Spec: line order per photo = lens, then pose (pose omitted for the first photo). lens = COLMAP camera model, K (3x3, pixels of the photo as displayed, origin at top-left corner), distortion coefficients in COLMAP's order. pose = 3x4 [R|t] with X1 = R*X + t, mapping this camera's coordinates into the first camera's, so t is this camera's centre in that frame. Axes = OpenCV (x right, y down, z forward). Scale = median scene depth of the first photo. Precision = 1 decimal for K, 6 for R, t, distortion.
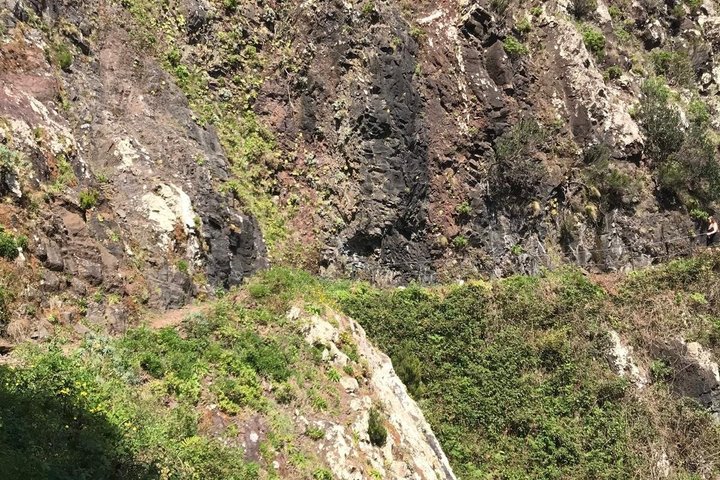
lens RADIAL K [[762.0, 0, 359.9], [0, 762.0, 242.9], [0, 0, 1]] dist [0.126192, 0.000000]
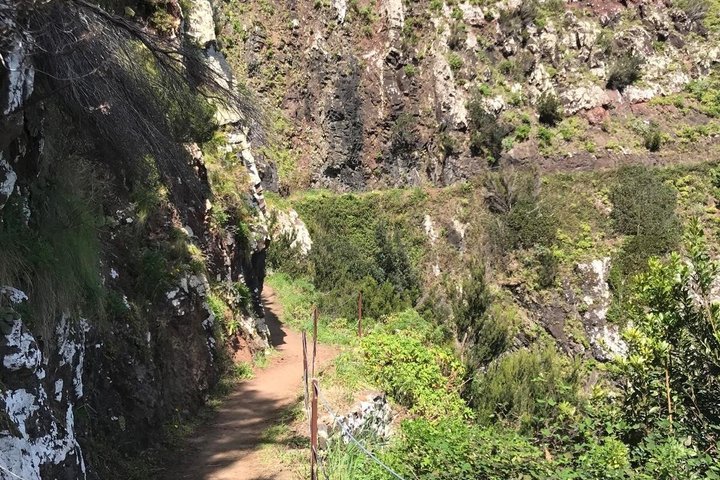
lens RADIAL K [[762.0, 0, 358.5], [0, 762.0, 240.2], [0, 0, 1]] dist [0.126192, 0.000000]
pose [[0.979776, 0.021777, -0.198908, 0.490791], [0.009536, 0.987849, 0.155127, -0.136934], [0.199869, -0.153886, 0.967663, -1.028103]]
